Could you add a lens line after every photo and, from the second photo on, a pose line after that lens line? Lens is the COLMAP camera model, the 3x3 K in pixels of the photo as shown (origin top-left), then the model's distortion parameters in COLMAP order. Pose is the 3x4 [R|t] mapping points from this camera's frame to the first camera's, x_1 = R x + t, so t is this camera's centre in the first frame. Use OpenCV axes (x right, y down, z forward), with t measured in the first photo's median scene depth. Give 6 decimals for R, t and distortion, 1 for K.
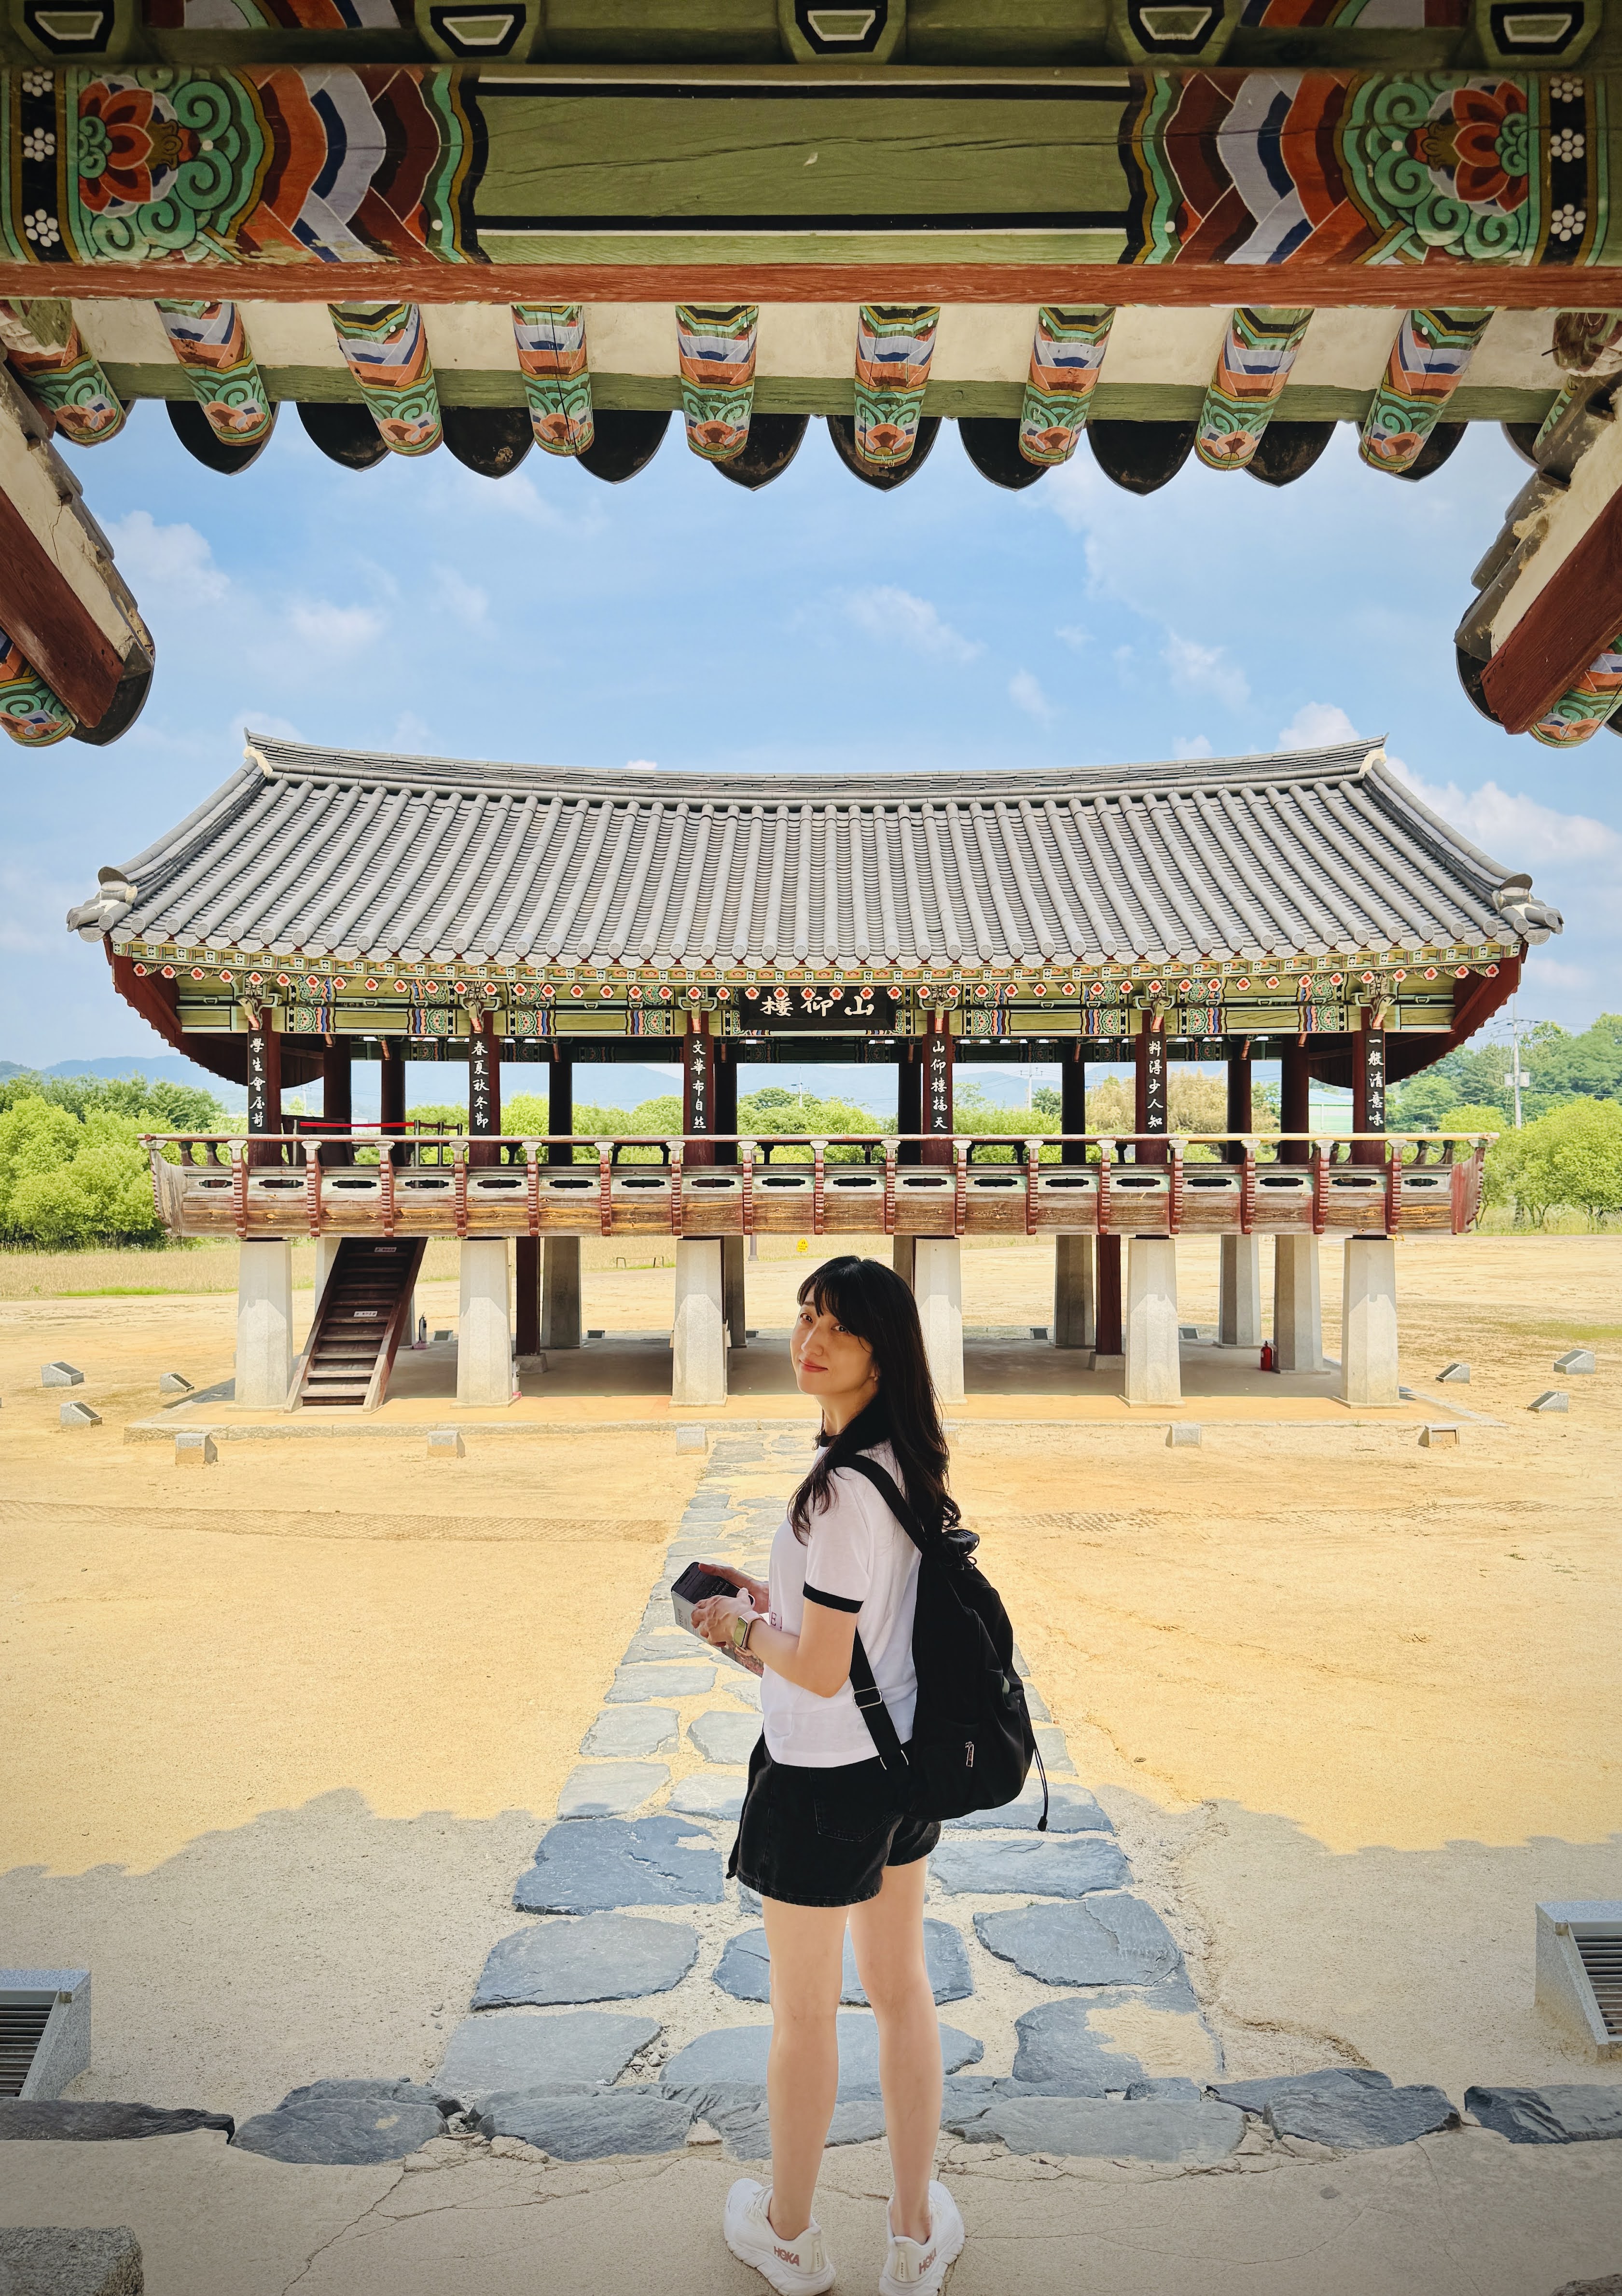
lens RADIAL K [[1670.4, 0, 827.2], [0, 1670.4, 1146.9], [0, 0, 1]] dist [0.021869, -0.005064]
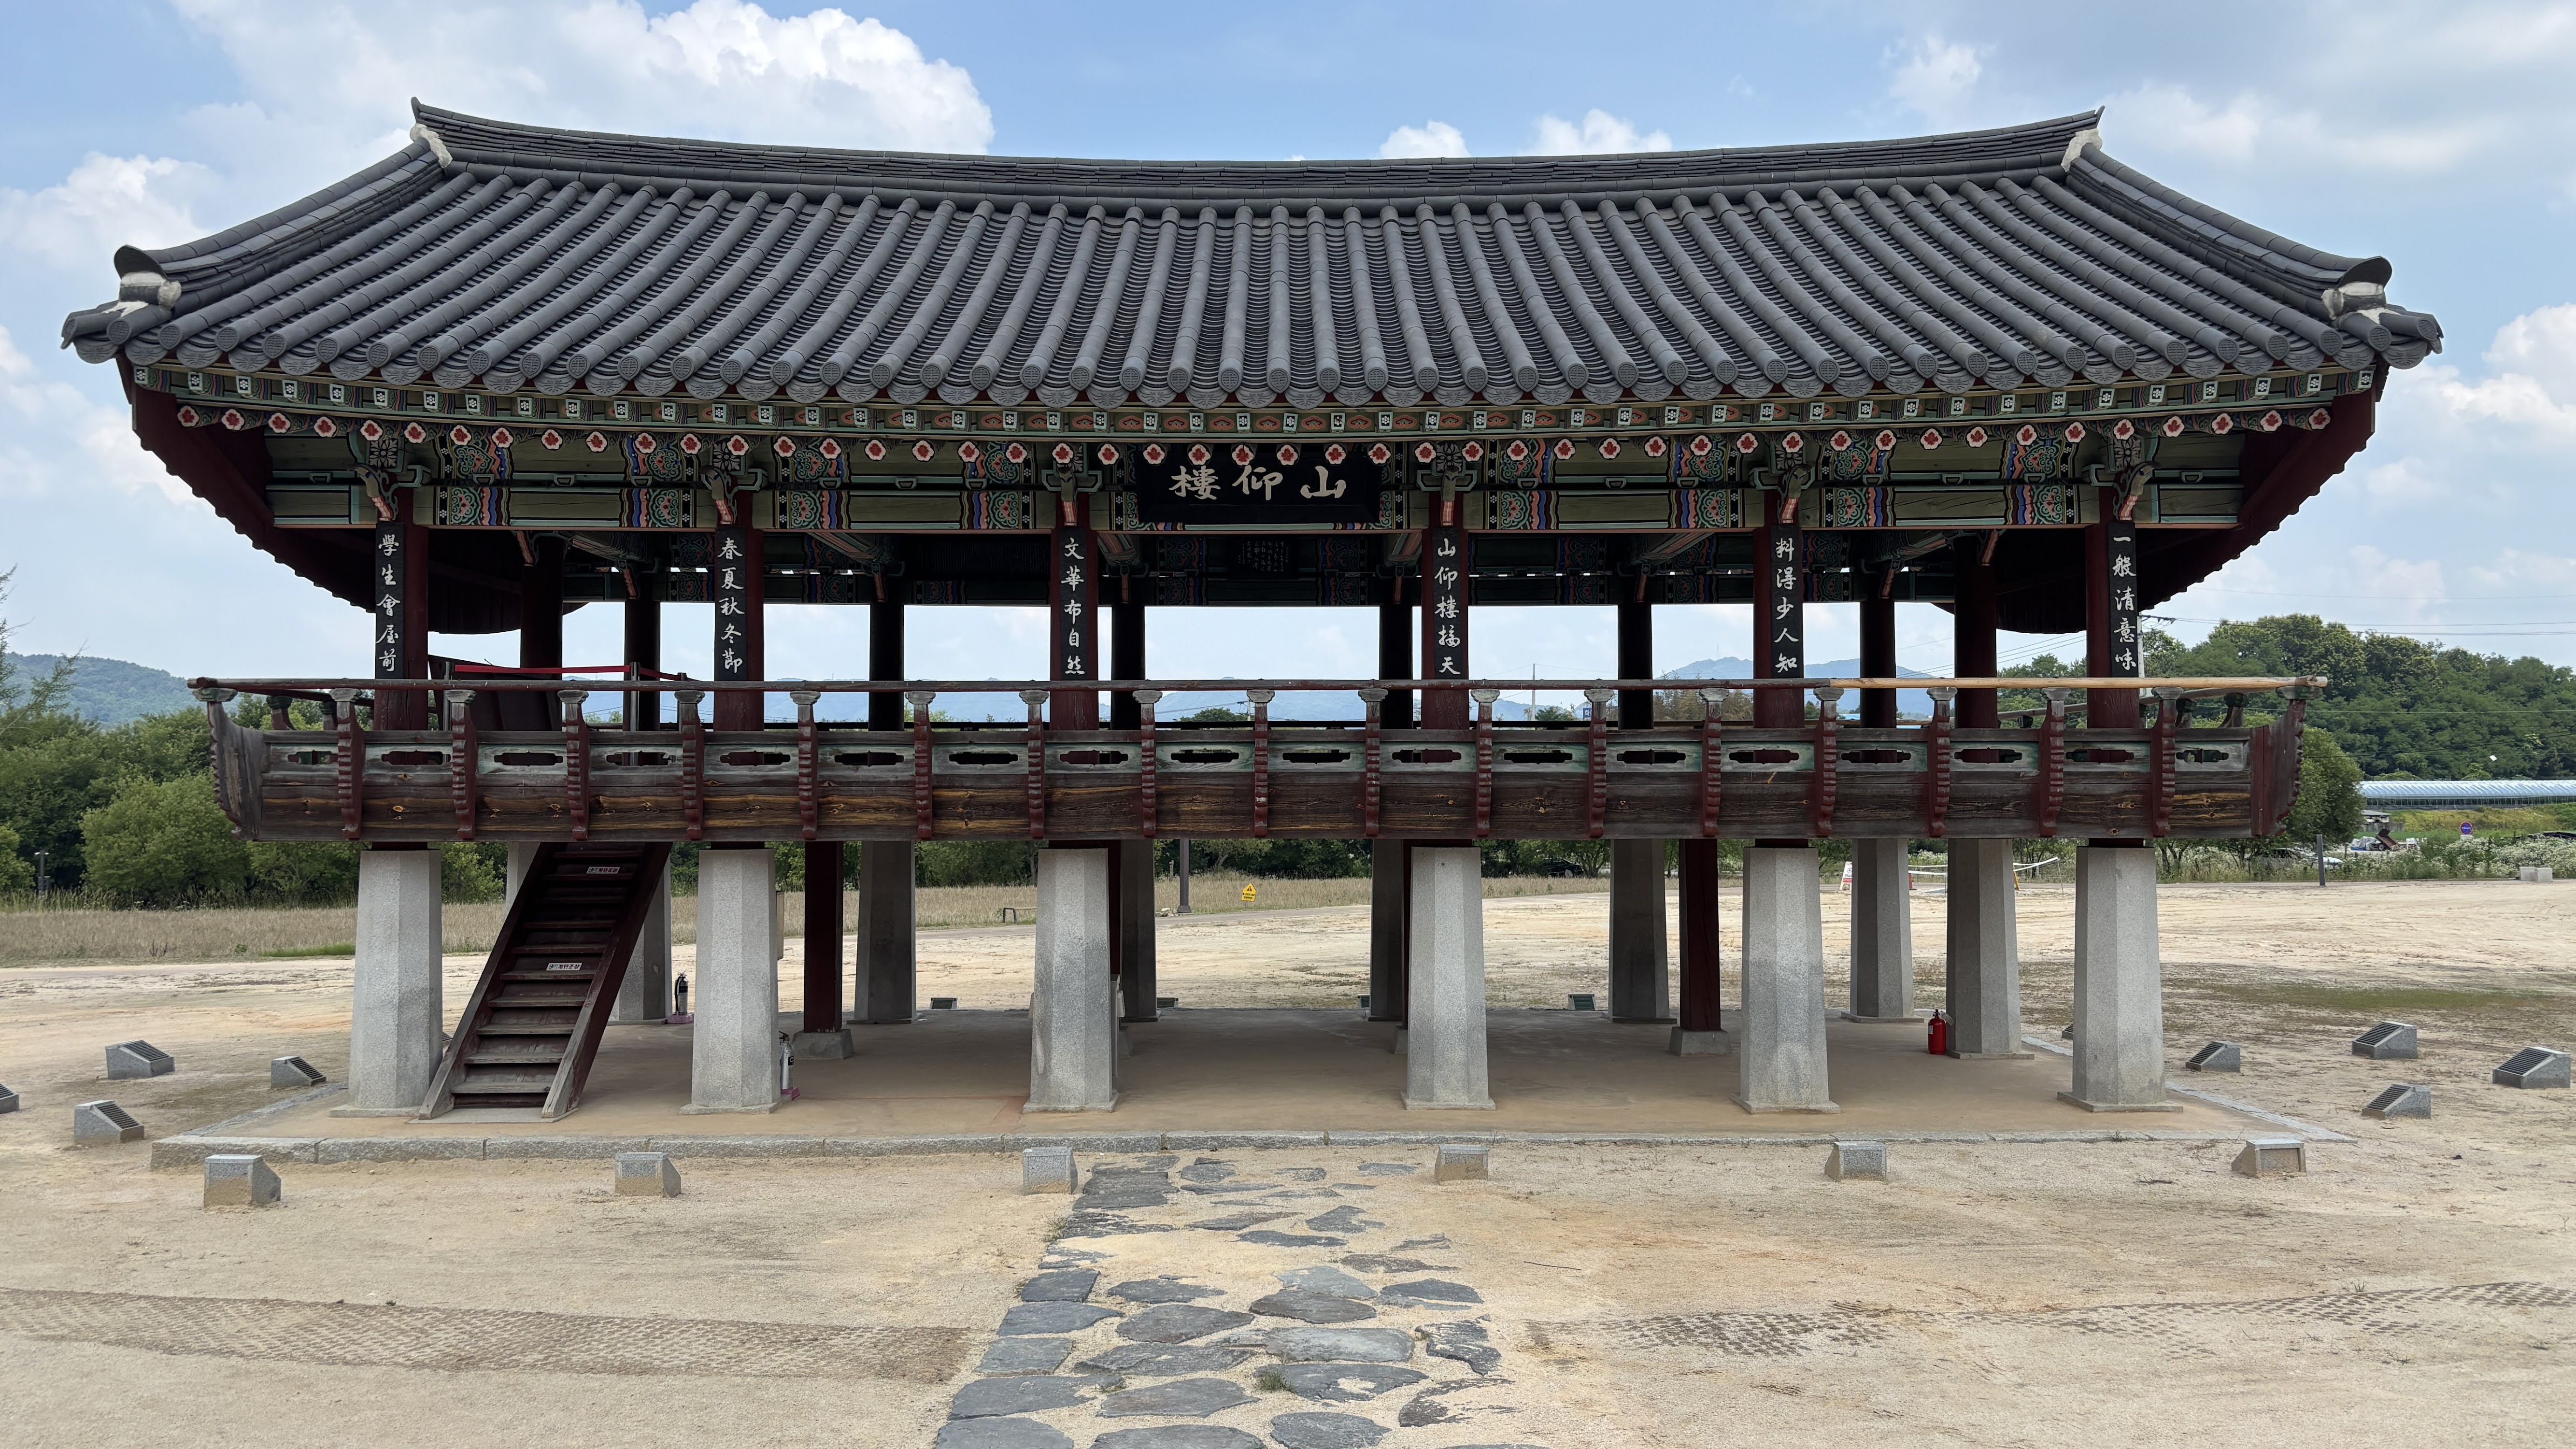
lens RADIAL K [[2046.4, 0, 1272.8], [0, 2046.4, 718.3], [0, 0, 1]] dist [-0.028410, 0.024625]
pose [[0.999988, -0.001151, -0.004850, 0.003466], [0.000995, 0.999486, -0.032036, 0.031019], [0.004885, 0.032031, 0.999475, 0.221279]]
